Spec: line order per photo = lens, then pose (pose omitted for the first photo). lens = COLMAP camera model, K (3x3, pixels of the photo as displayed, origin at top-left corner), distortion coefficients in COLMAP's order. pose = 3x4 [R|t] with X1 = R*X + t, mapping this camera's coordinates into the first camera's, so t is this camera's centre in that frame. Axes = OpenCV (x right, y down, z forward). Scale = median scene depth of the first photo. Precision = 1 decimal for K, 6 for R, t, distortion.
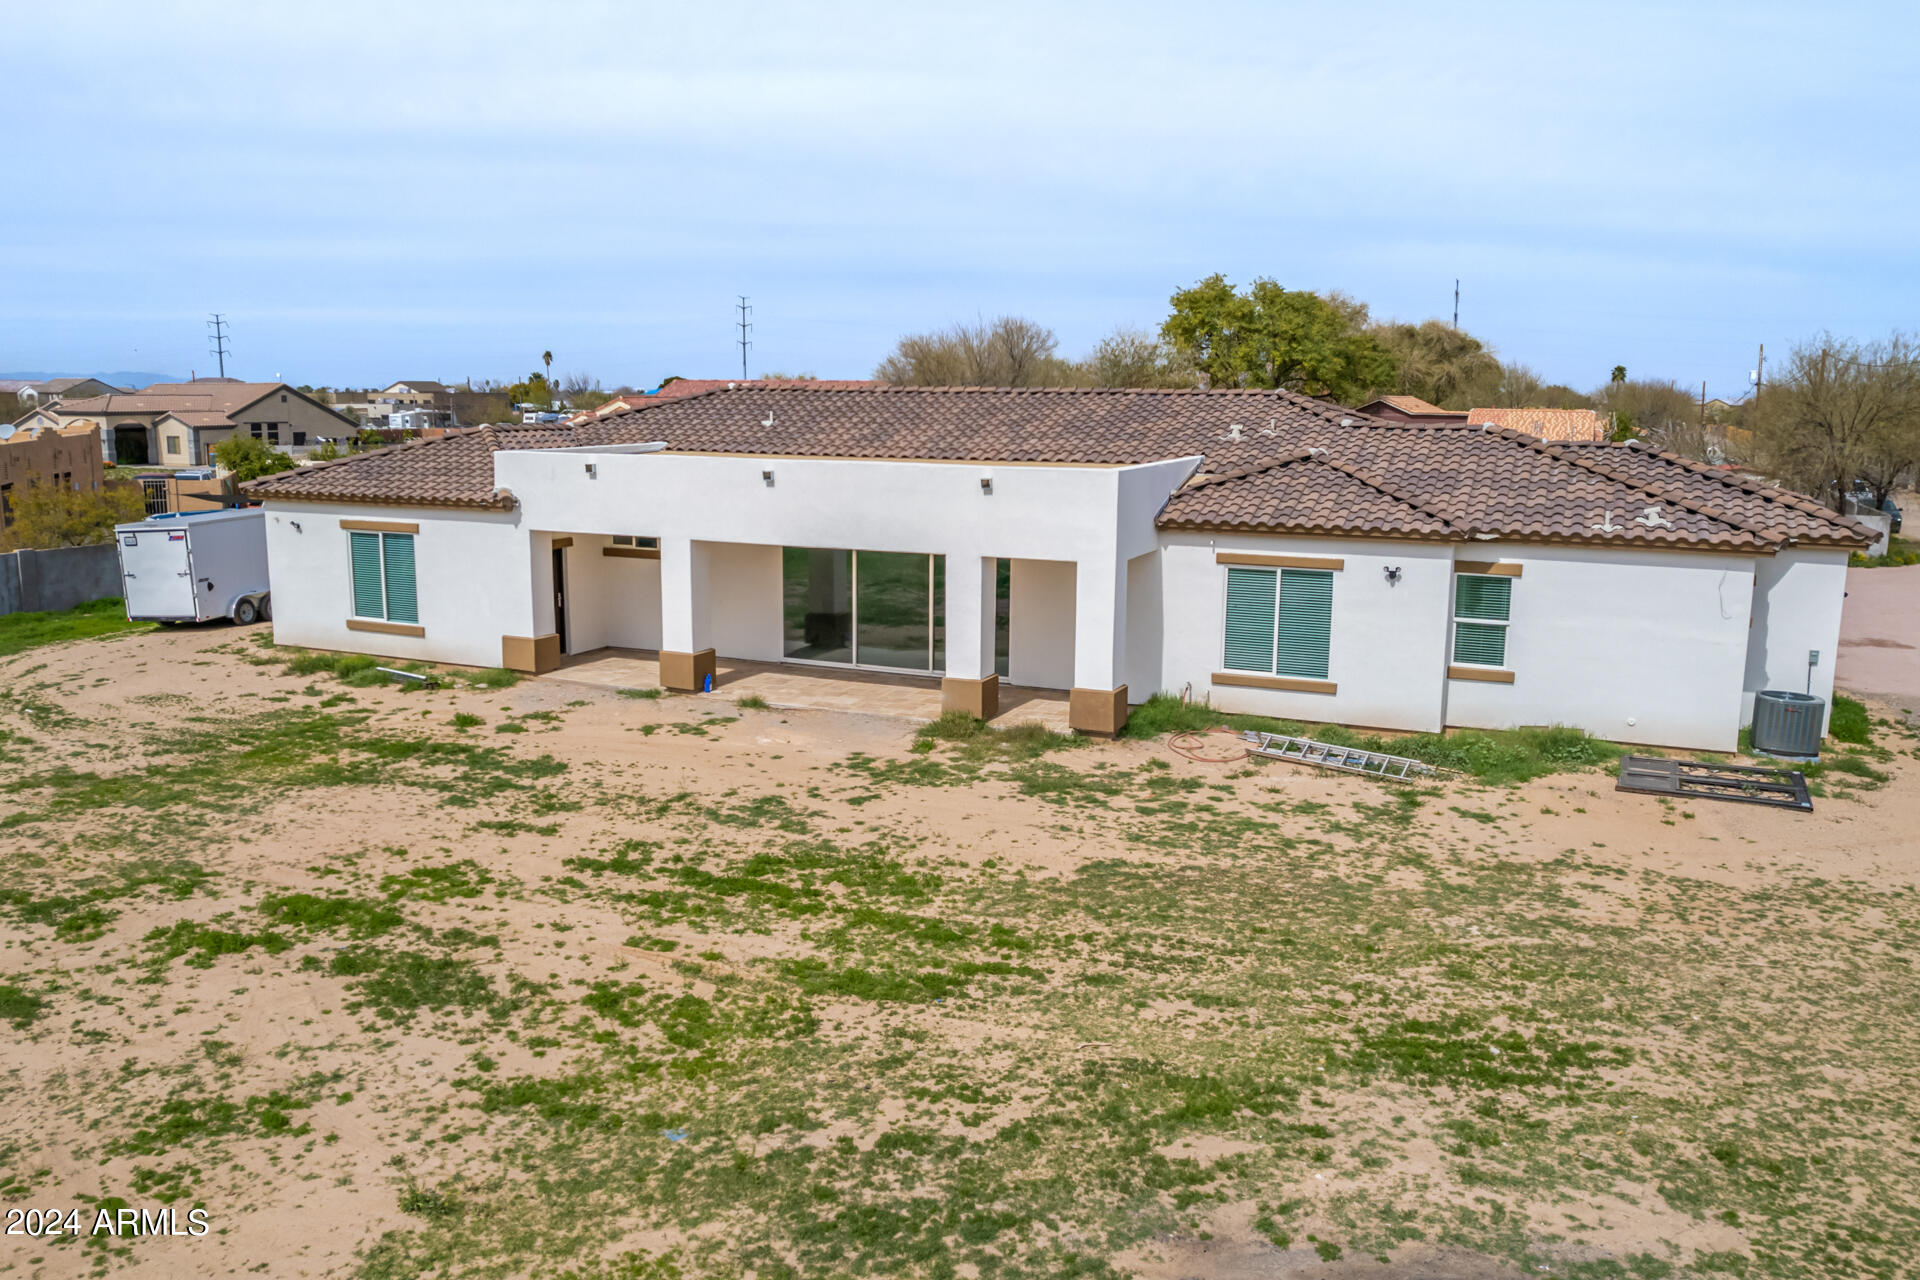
lens RADIAL K [[1455.8, 0, 960.0], [0, 1455.8, 640.0], [0, 0, 1]] dist [-0.071982, 0.049426]
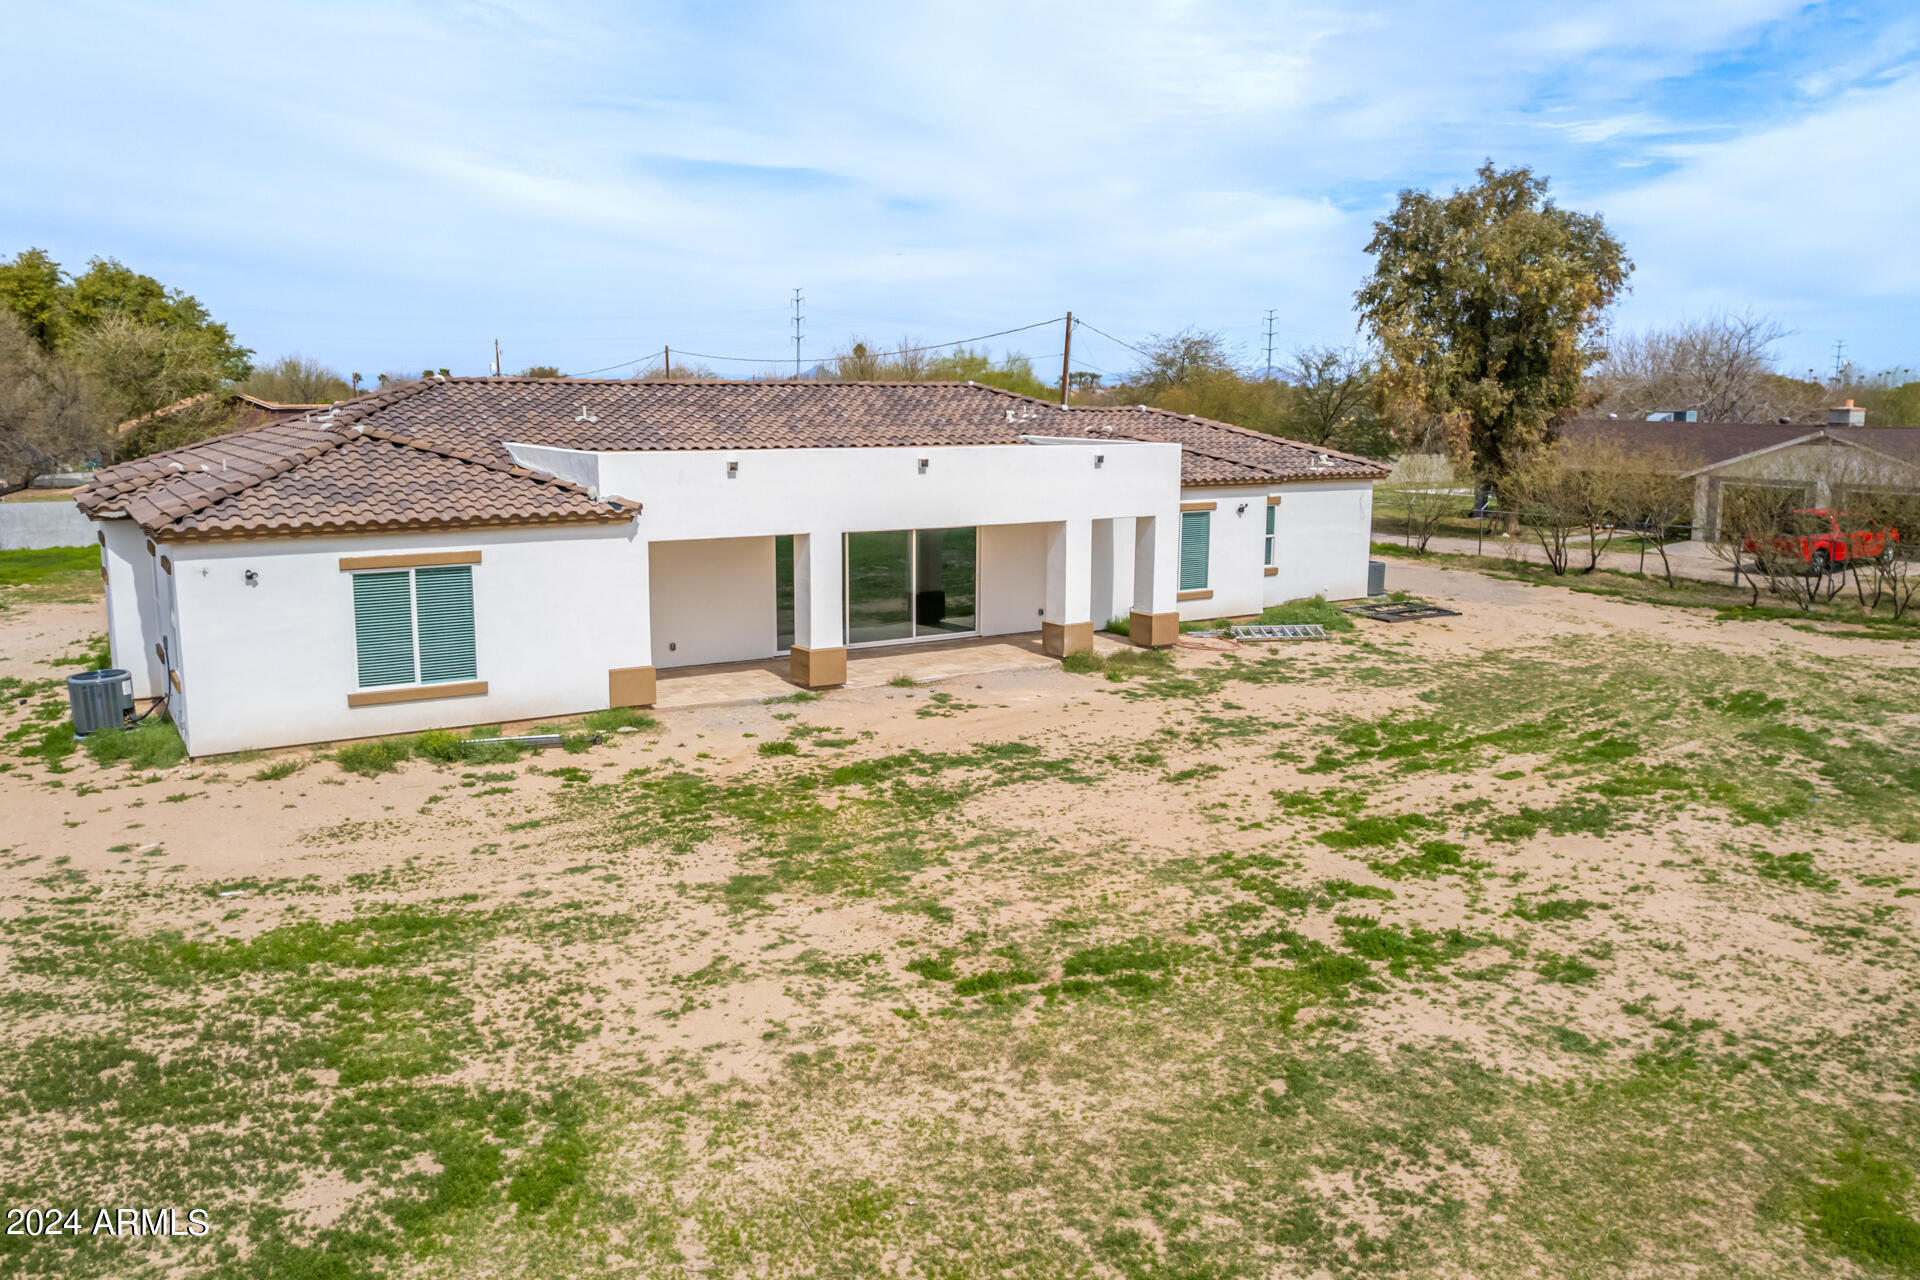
lens RADIAL K [[1456.7, 0, 960.0], [0, 1456.7, 640.0], [0, 0, 1]] dist [-0.051933, 0.004068]
pose [[0.548065, -0.144547, 0.823851, -1.334040], [0.140252, 0.986891, 0.079850, -0.088509], [-0.824593, 0.071783, 0.561153, 0.515925]]
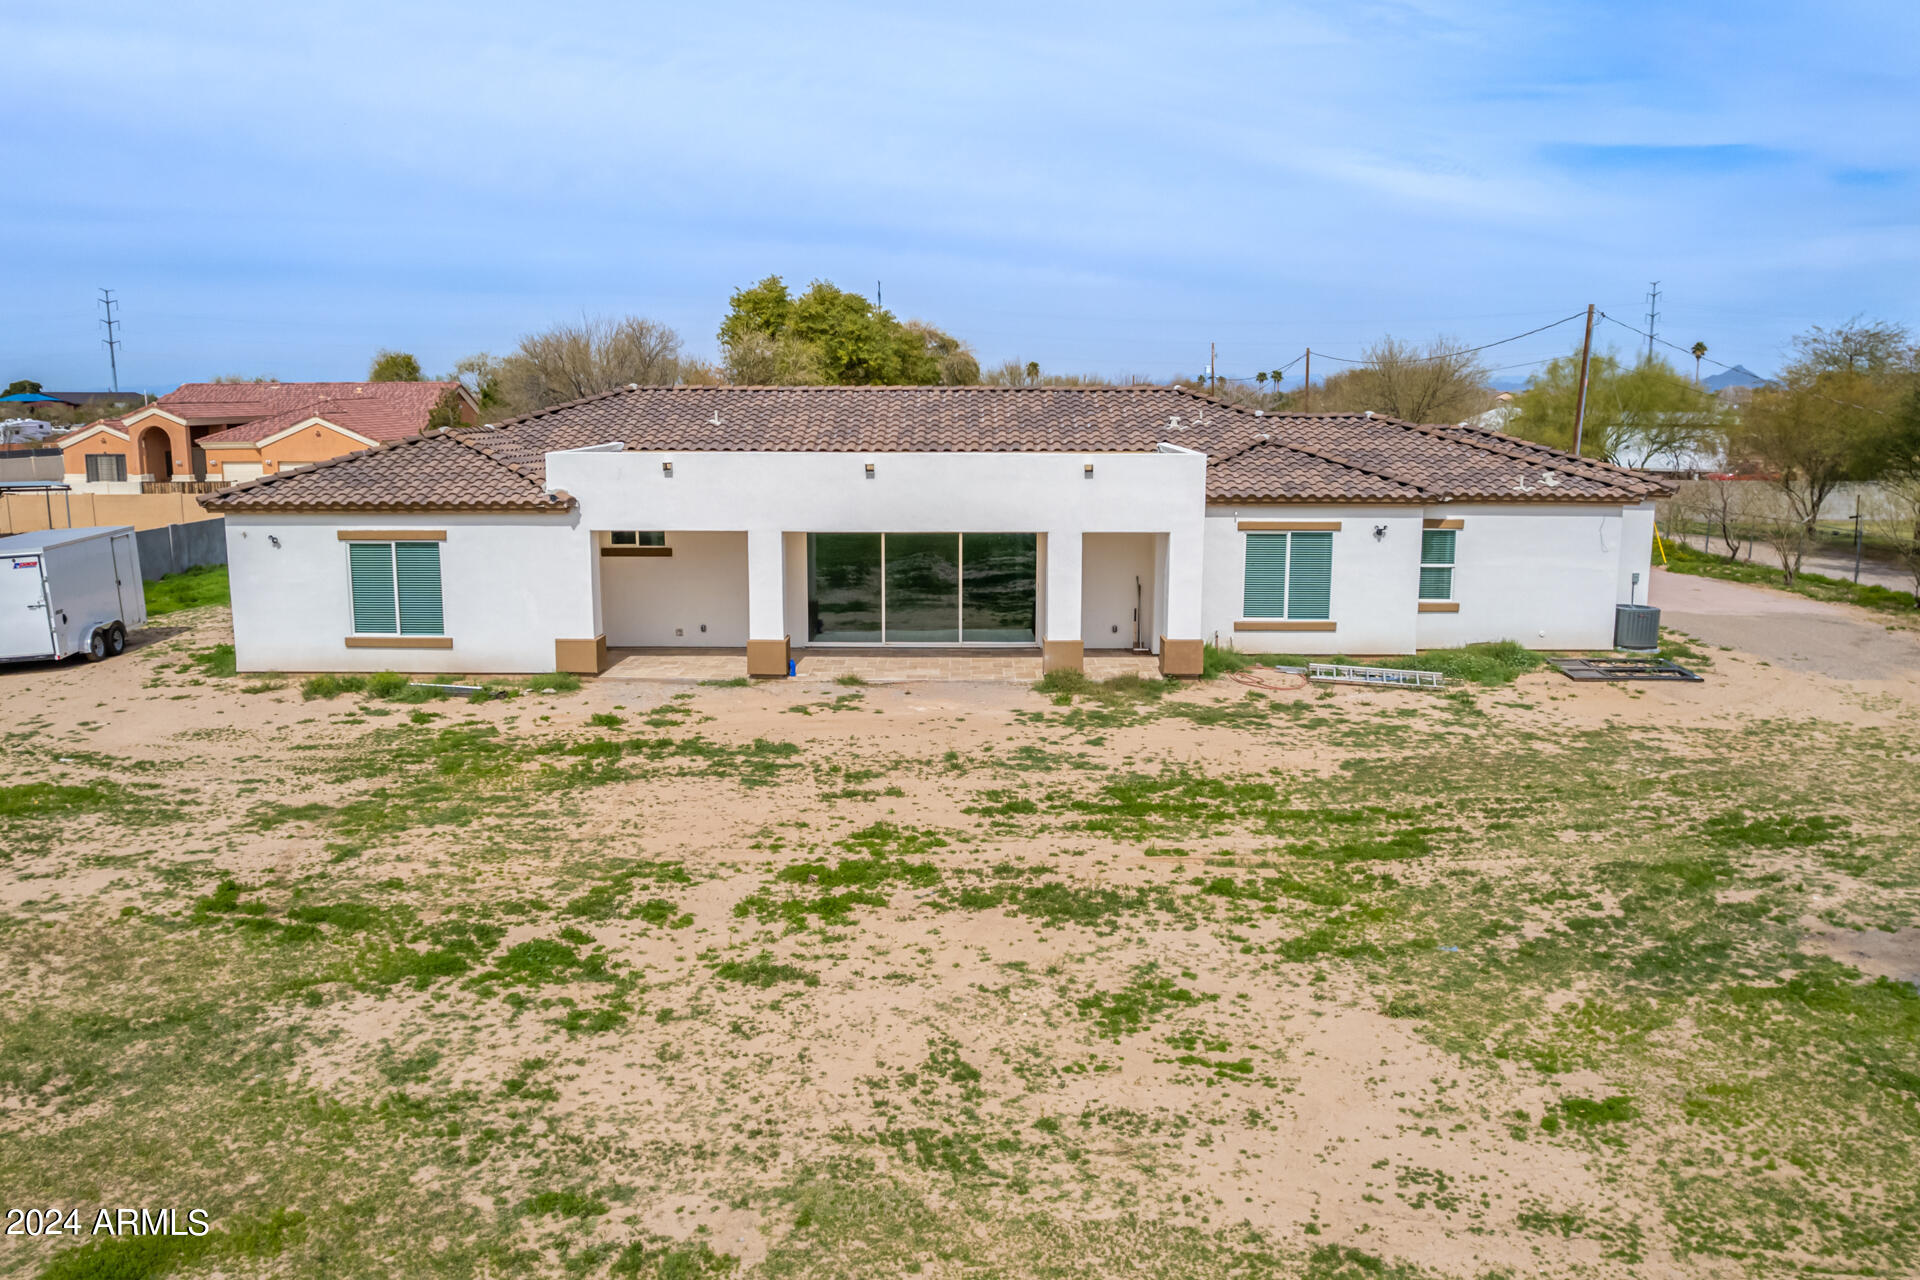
lens RADIAL K [[1466.1, 0, 960.0], [0, 1466.1, 640.0], [0, 0, 1]] dist [-0.063937, 0.033586]
pose [[0.918518, -0.072847, 0.388610, -0.663572], [0.073002, 0.997228, 0.014388, 0.004743], [-0.388581, 0.015154, 0.921290, -0.037044]]
